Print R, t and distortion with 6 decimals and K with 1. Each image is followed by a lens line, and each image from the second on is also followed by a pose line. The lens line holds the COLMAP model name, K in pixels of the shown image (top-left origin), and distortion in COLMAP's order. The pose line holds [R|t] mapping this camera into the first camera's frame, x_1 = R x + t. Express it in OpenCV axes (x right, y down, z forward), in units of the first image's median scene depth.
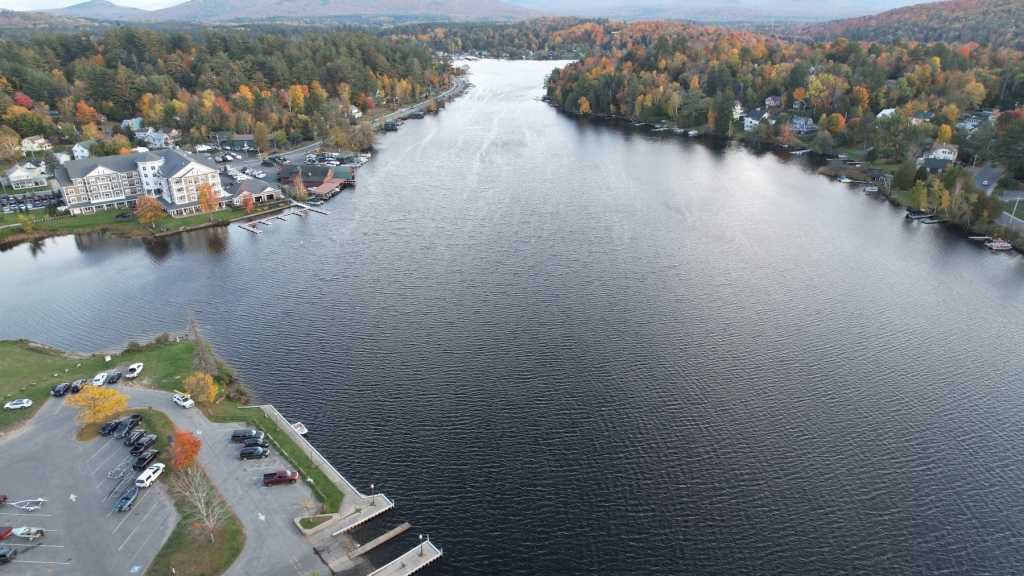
lens RADIAL K [[654.4, 0, 512.7], [0, 654.4, 292.2], [0, 0, 1]] dist [-0.073324, 0.068694]
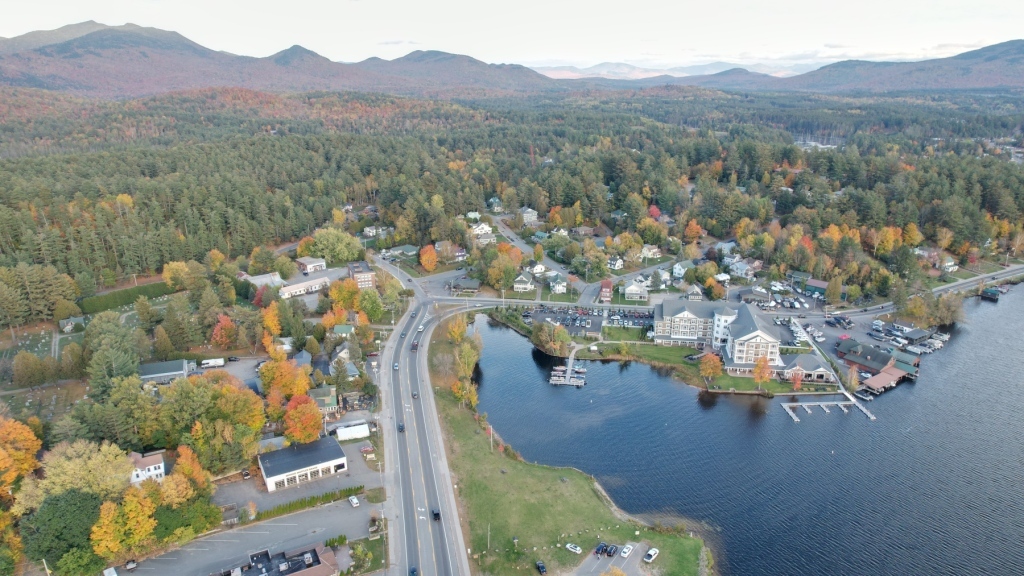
lens RADIAL K [[654.4, 0, 517.0], [0, 654.4, 299.2], [0, 0, 1]] dist [-0.073324, 0.068694]
pose [[0.666420, 0.239940, -0.705913, -0.001877], [-0.293042, 0.954898, 0.047923, -0.128943], [0.685574, 0.174926, 0.706675, -0.054042]]
